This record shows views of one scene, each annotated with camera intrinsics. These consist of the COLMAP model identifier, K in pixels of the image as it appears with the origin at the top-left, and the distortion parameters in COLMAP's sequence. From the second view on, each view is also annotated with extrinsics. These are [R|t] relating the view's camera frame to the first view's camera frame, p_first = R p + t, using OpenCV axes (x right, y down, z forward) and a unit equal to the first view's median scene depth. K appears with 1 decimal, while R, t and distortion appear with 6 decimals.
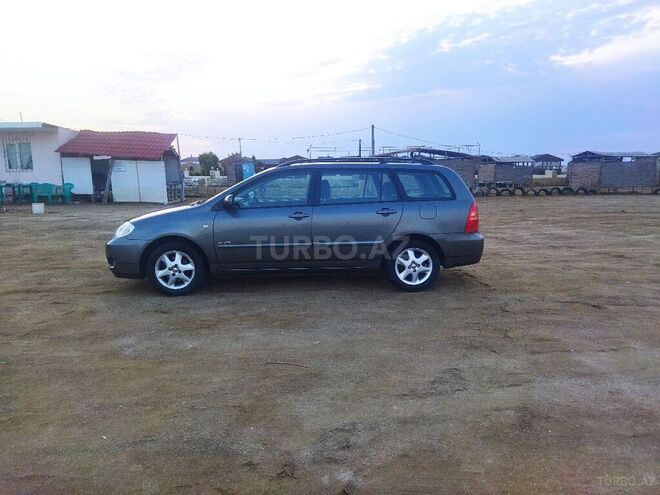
lens RADIAL K [[487.8, 0, 330.0], [0, 487.8, 247.5], [0, 0, 1]] dist [0.102978, -0.150898]
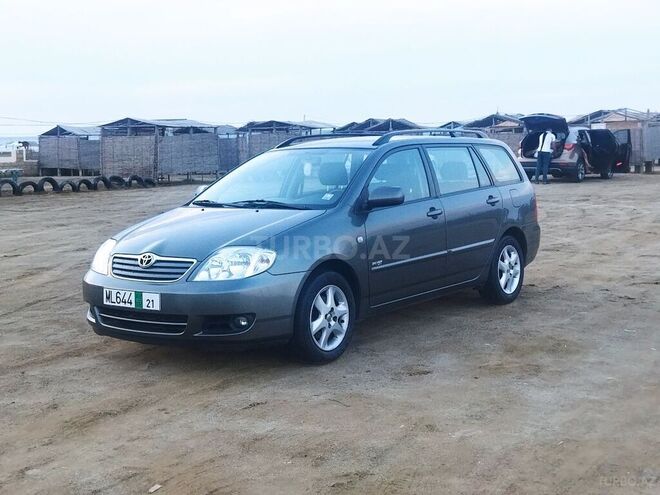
lens RADIAL K [[924.0, 0, 330.0], [0, 924.0, 247.5], [0, 0, 1]] dist [0.141672, -0.425651]
pose [[0.648507, -0.093888, 0.755397, -0.230701], [0.131951, 0.991207, 0.009917, -0.009838], [-0.749685, 0.093244, 0.655193, 0.051802]]
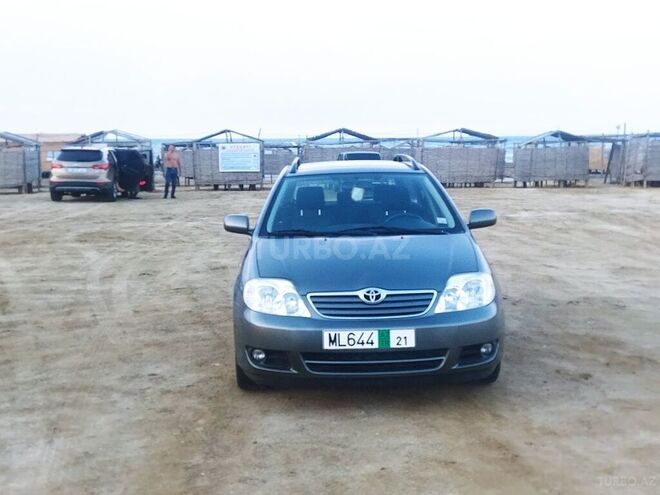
lens RADIAL K [[908.9, 0, 329.8], [0, 908.9, 255.4], [0, 0, 1]] dist [0.133802, -0.282865]
pose [[0.042064, -0.108685, 0.993186, -0.291675], [0.159040, 0.982119, 0.100739, -0.041281], [-0.986376, 0.153719, 0.058597, 0.228664]]
